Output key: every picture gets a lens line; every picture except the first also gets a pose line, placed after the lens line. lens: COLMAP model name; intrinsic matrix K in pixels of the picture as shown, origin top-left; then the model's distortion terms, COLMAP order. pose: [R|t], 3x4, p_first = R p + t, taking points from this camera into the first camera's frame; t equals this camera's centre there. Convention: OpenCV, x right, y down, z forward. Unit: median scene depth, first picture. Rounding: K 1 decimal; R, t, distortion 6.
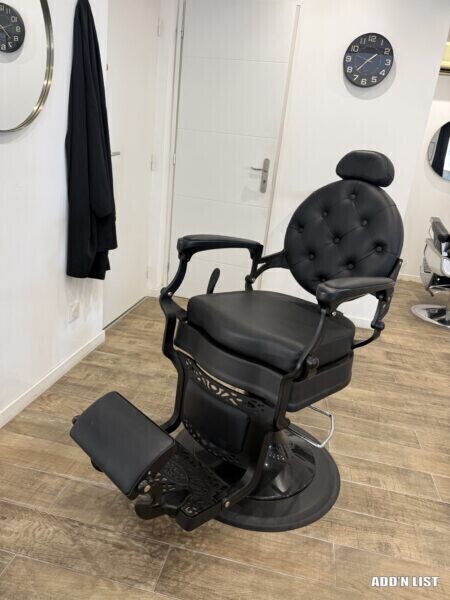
lens RADIAL K [[417.7, 0, 229.2], [0, 417.7, 303.1], [0, 0, 1]] dist [0.001297, -0.005005]
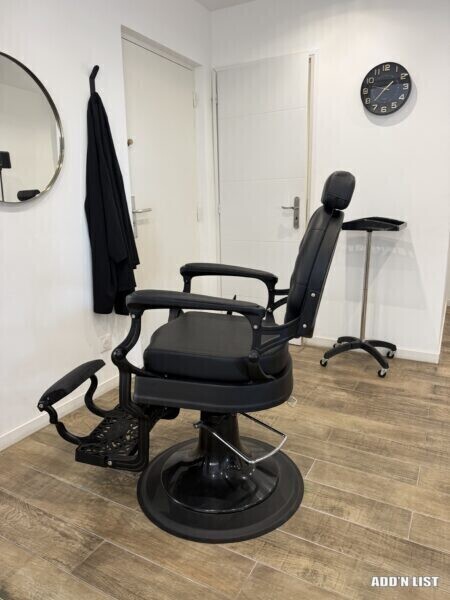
lens RADIAL K [[417.7, 0, 229.2], [0, 417.7, 303.1], [0, 0, 1]] dist [0.001297, -0.005005]
pose [[0.949483, -0.054268, -0.309089, 0.352100], [0.018507, 0.992903, -0.117476, 0.054906], [0.313271, 0.105821, 0.943750, -0.012050]]
